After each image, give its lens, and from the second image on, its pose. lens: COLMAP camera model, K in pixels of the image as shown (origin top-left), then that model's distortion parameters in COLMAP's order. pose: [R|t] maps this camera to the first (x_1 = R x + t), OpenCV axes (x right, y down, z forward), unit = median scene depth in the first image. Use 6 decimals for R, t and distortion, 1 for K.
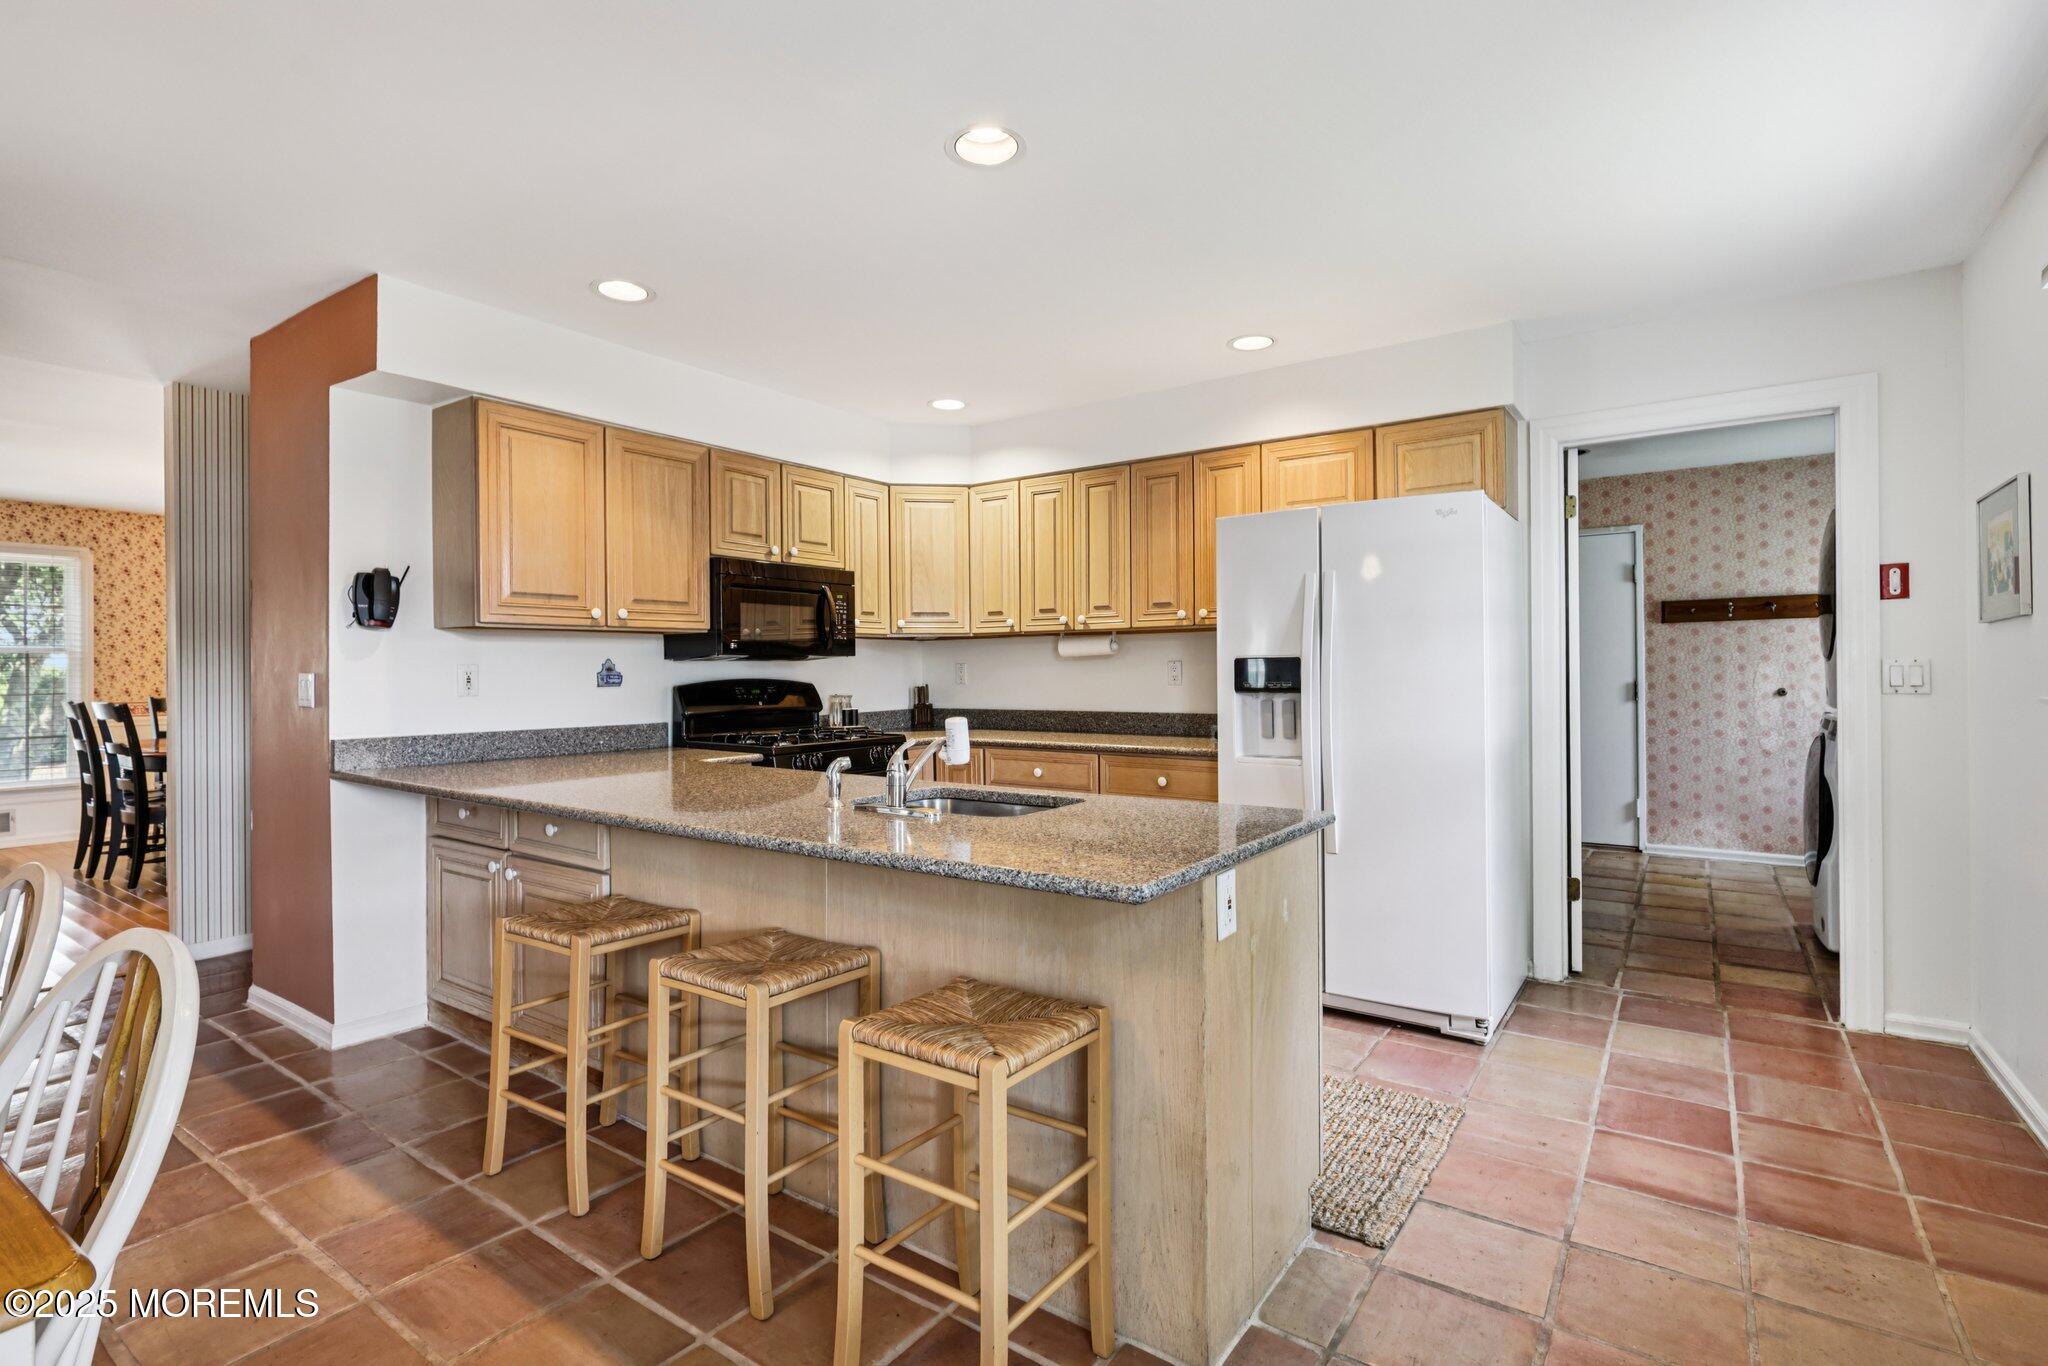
lens RADIAL K [[949.1, 0, 1020.4], [0, 949.1, 674.5], [0, 0, 1]] dist [0.001820, 0.000407]
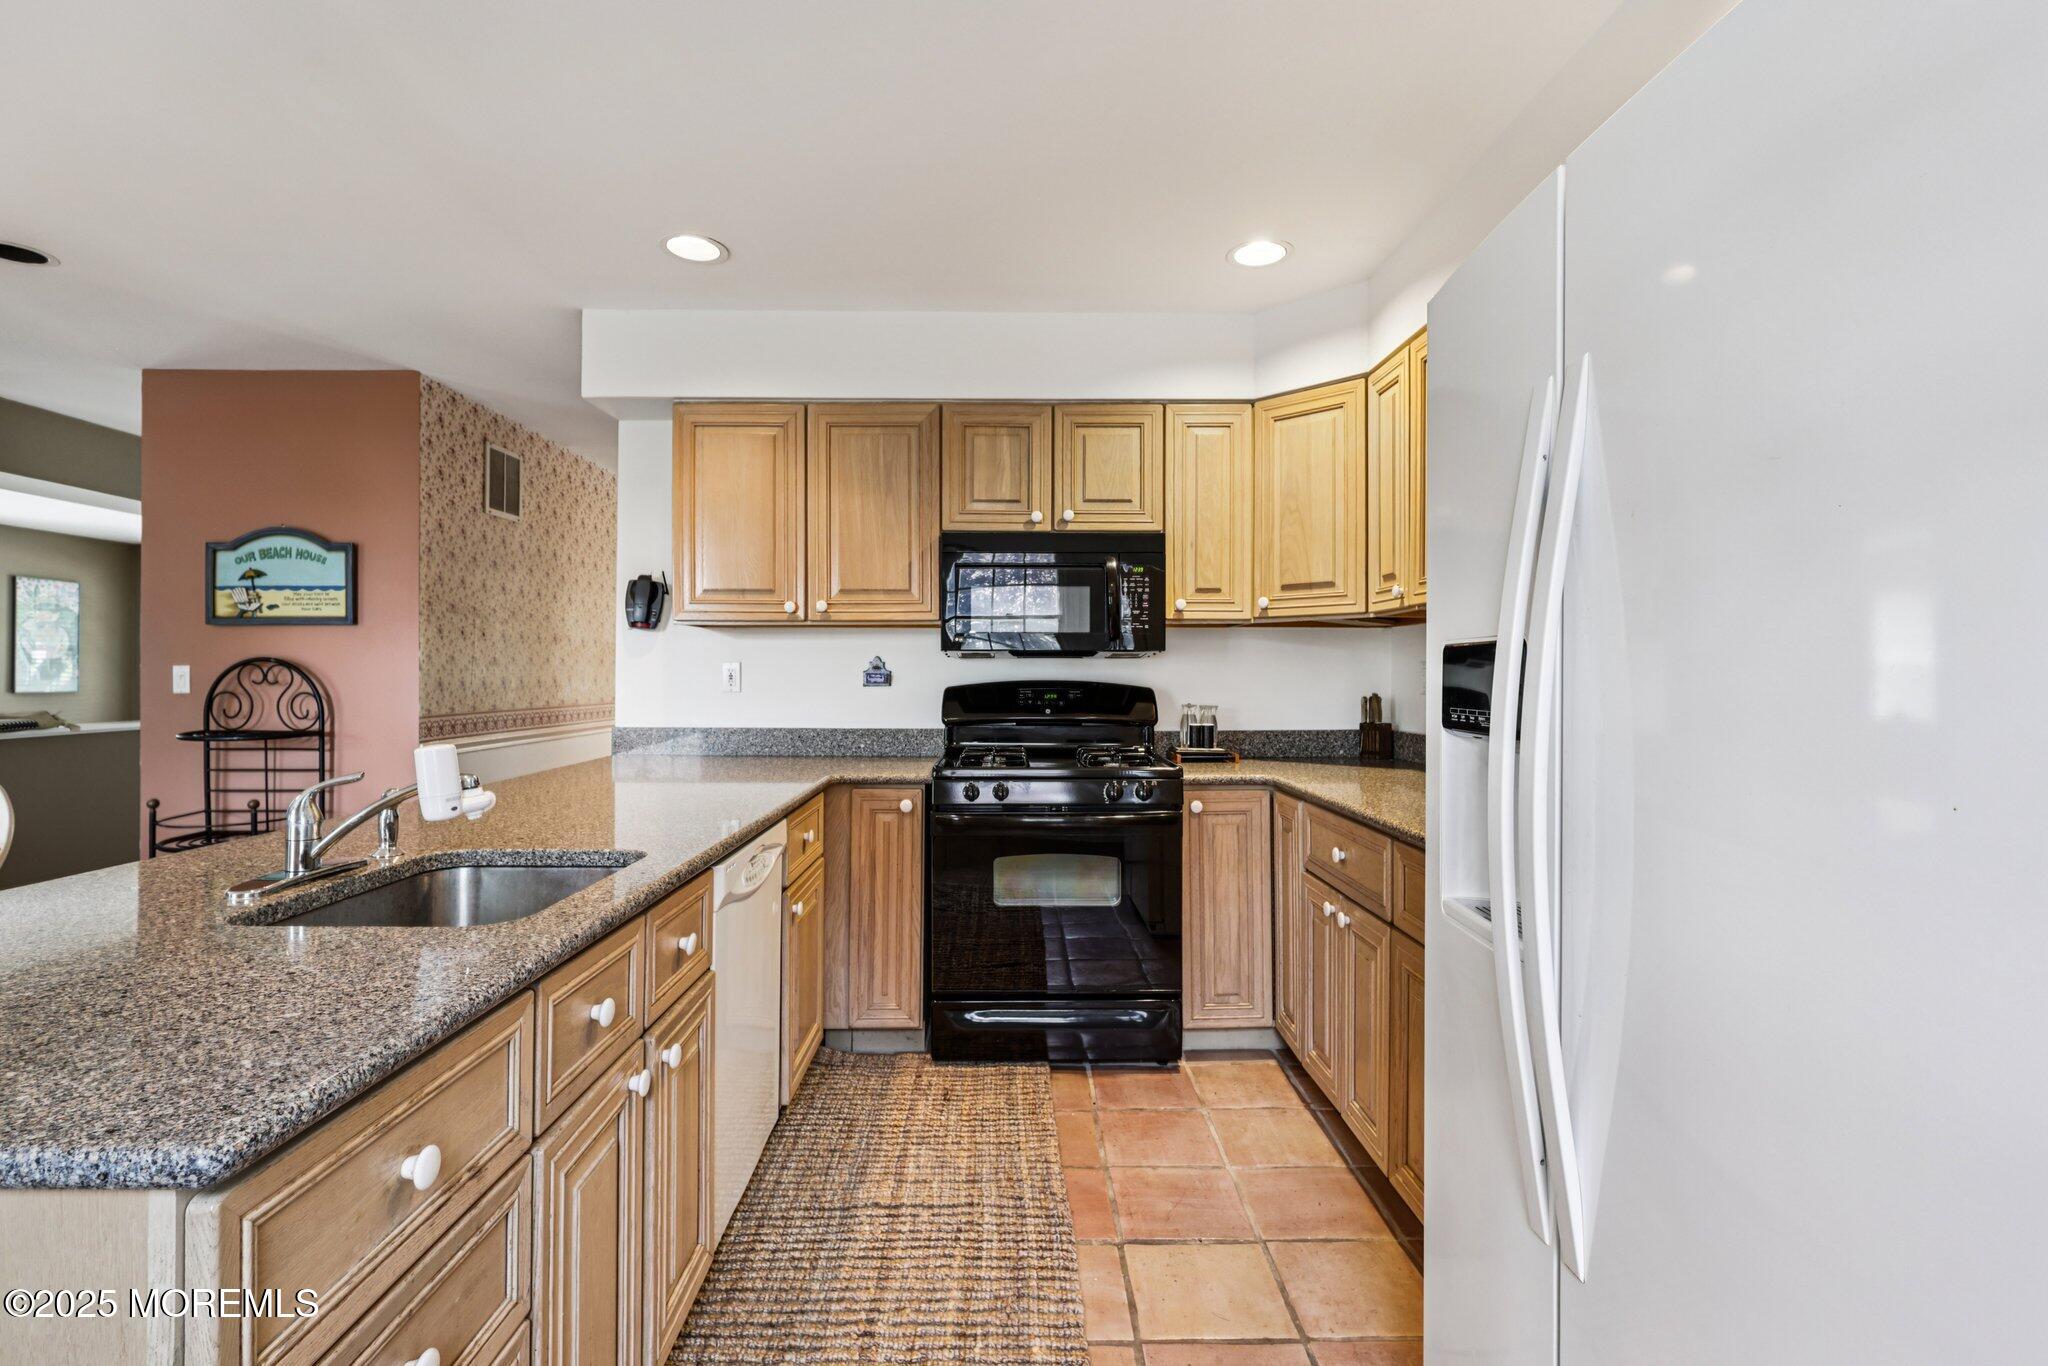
lens RADIAL K [[949.1, 0, 1021.6], [0, 949.1, 674.8], [0, 0, 1]] dist [0.001820, 0.000407]
pose [[0.593624, 0.011048, -0.804667, 0.388263], [-0.010641, 0.999926, 0.005879, -0.005040], [0.804672, 0.005073, 0.593698, 0.558713]]
